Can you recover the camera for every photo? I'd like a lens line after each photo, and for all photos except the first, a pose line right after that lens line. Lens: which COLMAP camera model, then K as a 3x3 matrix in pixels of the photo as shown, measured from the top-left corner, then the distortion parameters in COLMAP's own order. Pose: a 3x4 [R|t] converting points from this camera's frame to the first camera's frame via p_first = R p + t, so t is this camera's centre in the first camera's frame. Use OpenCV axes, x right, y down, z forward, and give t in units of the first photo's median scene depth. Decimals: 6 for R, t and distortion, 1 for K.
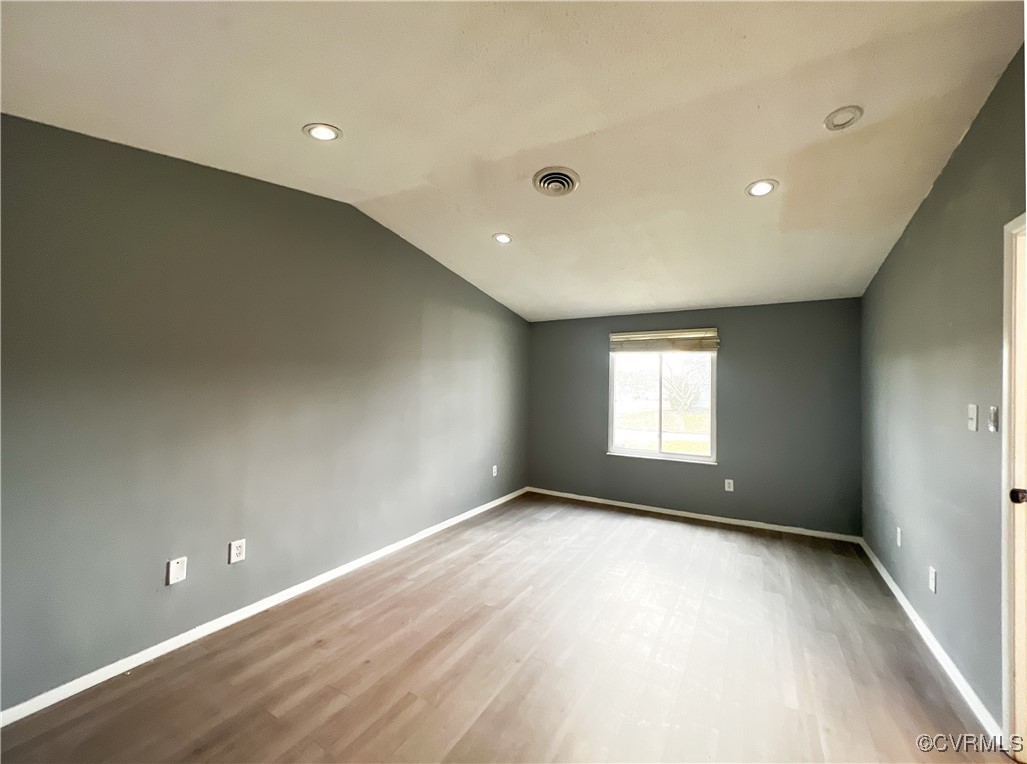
lens RADIAL K [[409.0, 0, 510.5], [0, 409.0, 382.9], [0, 0, 1]] dist [-0.001648, 0.000398]
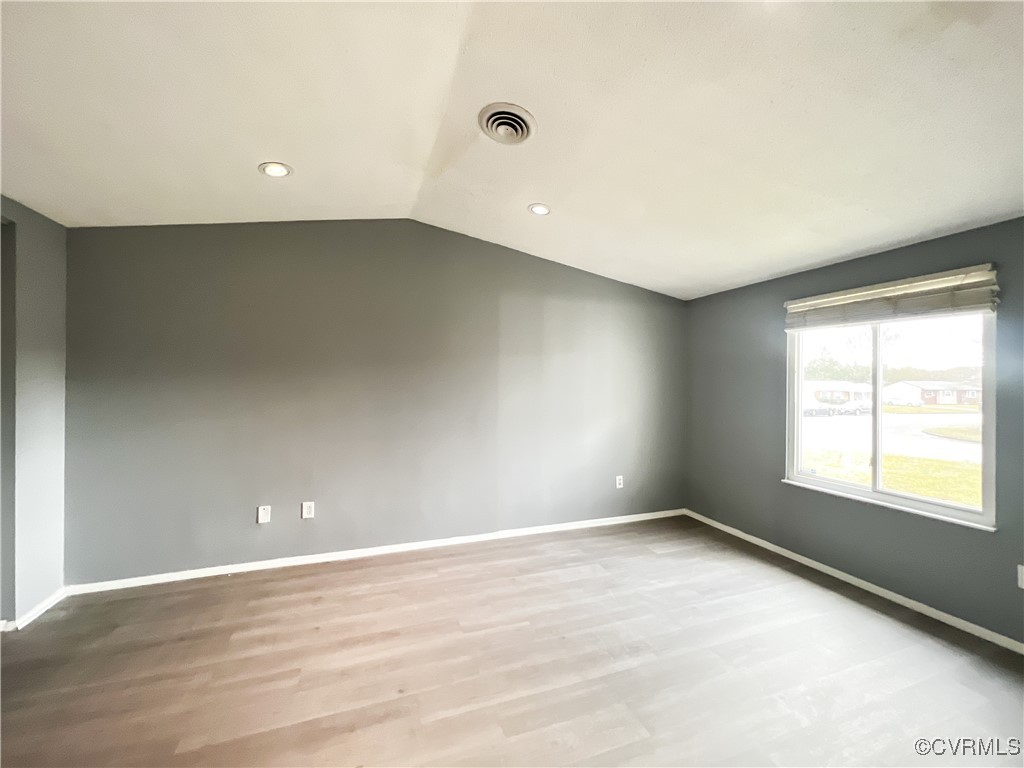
lens RADIAL K [[407.8, 0, 506.8], [0, 407.8, 385.1], [0, 0, 1]] dist [-0.001648, 0.000398]
pose [[0.772901, -0.005480, -0.634503, 0.422718], [0.011244, 0.999924, 0.005061, 0.009515], [0.634427, -0.011046, 0.772904, 0.263164]]
